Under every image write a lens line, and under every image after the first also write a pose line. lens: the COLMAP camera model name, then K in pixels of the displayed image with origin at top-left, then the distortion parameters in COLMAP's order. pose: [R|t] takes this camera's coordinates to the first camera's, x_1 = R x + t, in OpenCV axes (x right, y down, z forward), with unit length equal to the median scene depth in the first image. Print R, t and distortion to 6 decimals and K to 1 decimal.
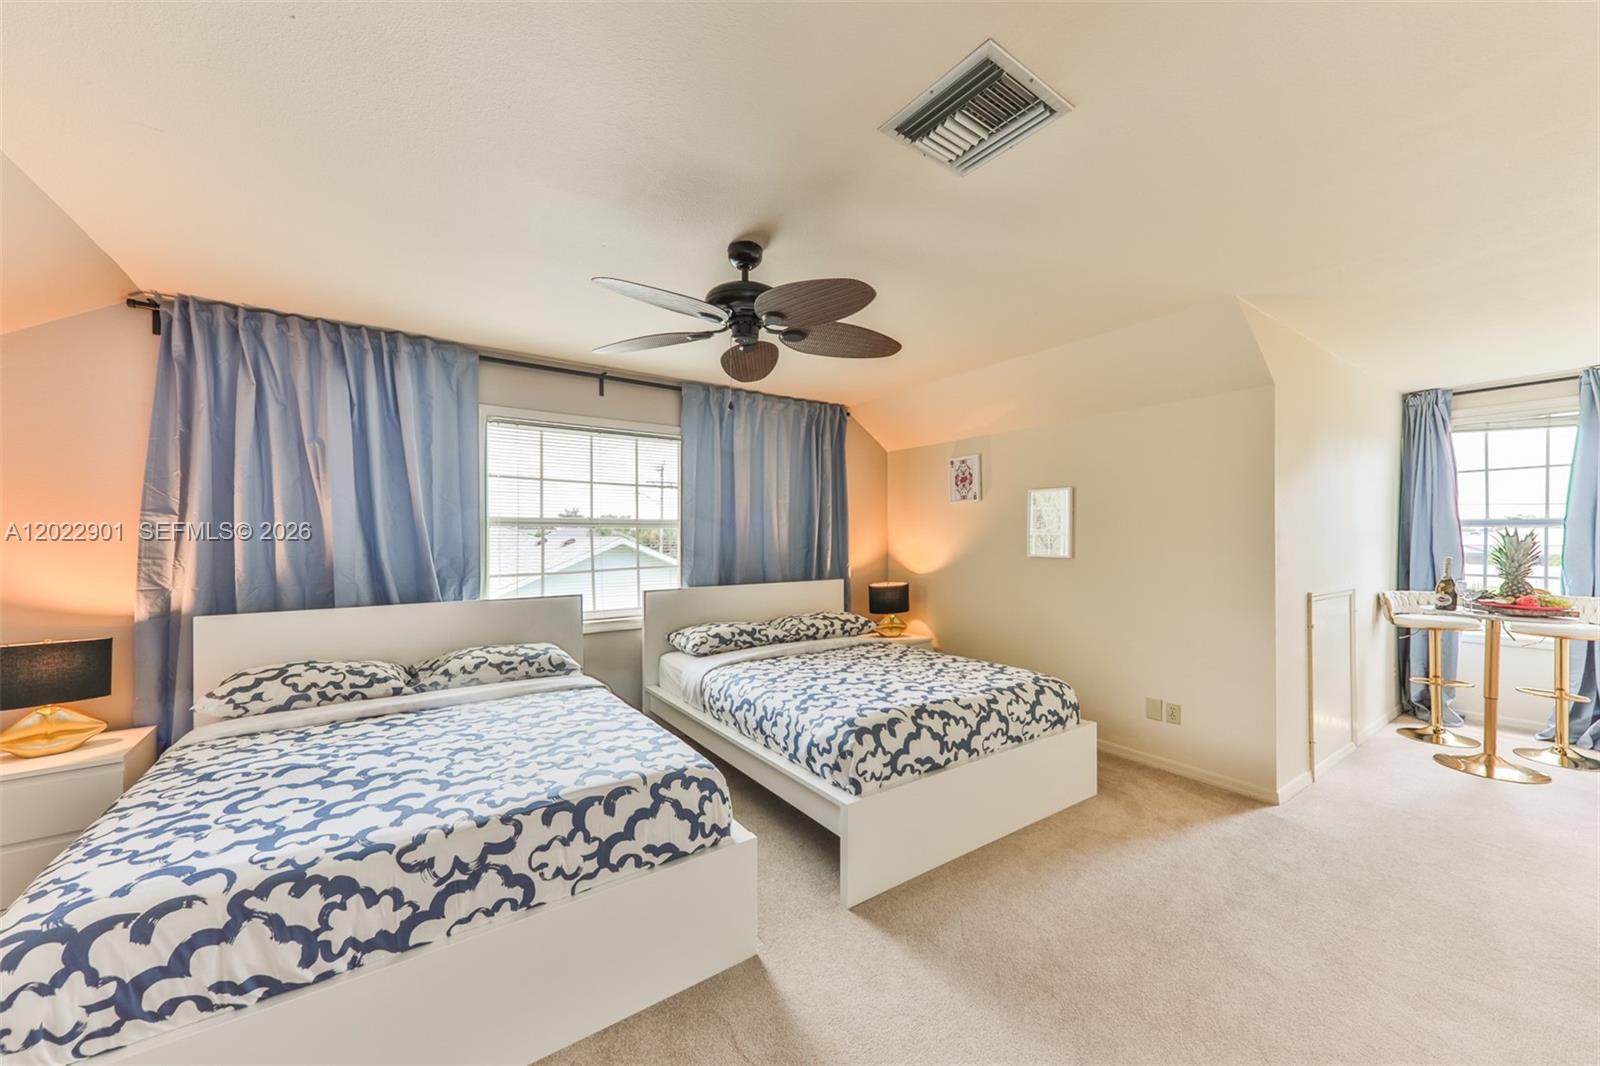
lens RADIAL K [[582.2, 0, 768.8], [0, 582.2, 549.1], [0, 0, 1]] dist [0.015663, -0.004915]
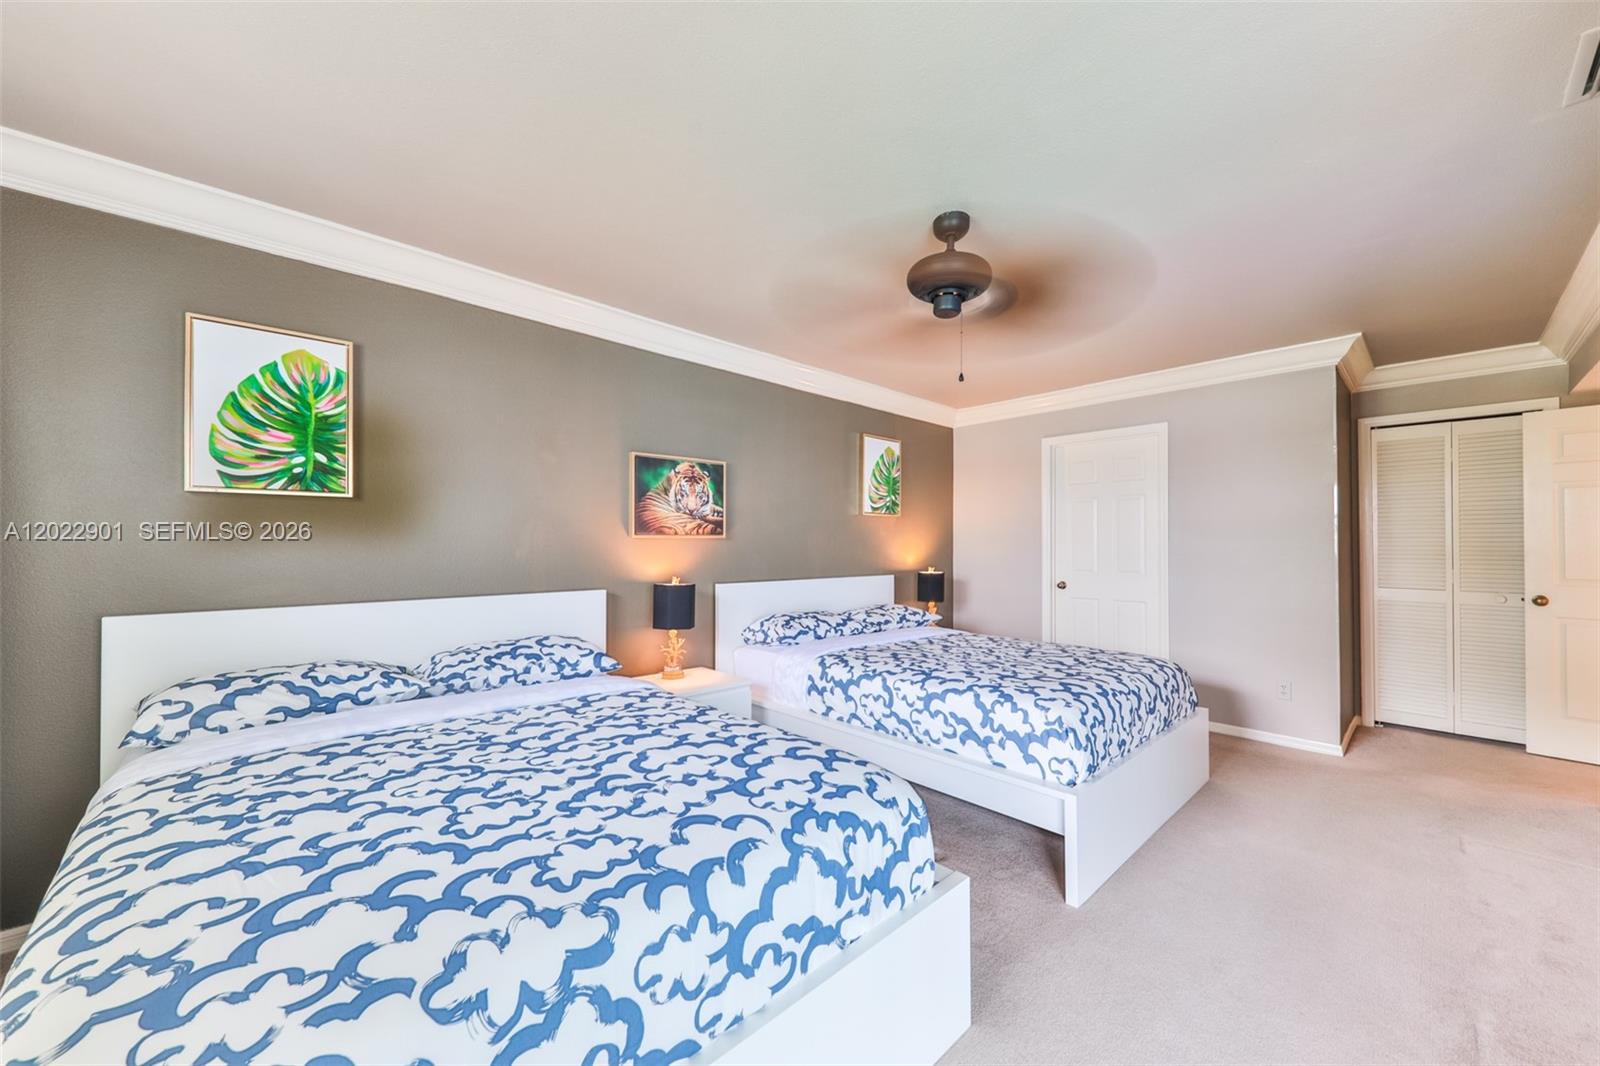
lens RADIAL K [[582.2, 0, 776.8], [0, 582.2, 540.6], [0, 0, 1]] dist [0.015663, -0.004915]
pose [[0.987821, 0.002516, 0.155576, -0.232540], [0.003012, 0.999373, -0.035287, 0.065319], [-0.155567, 0.035326, 0.987194, 0.228159]]
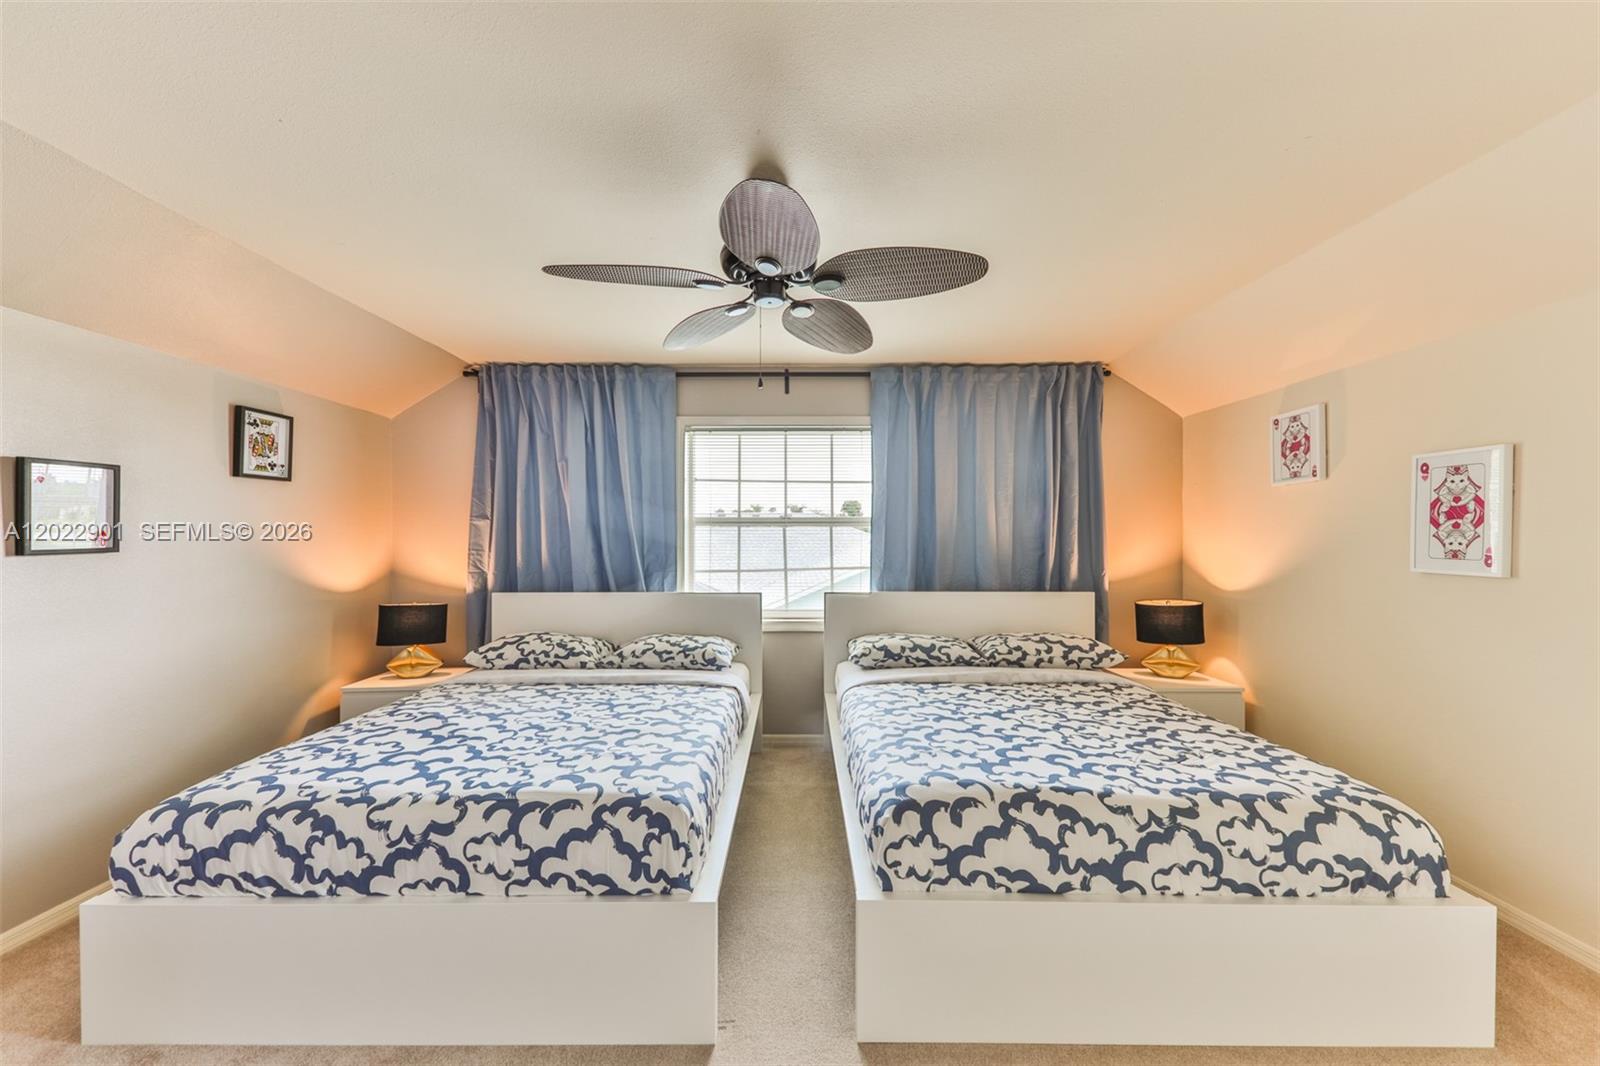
lens RADIAL K [[582.2, 0, 792.2], [0, 582.2, 523.0], [0, 0, 1]] dist [0.015663, -0.004915]
pose [[0.828214, -0.008644, -0.560346, 0.428501], [-0.013014, 0.999315, -0.034651, -0.010605], [0.560261, 0.035991, 0.827534, 0.288919]]
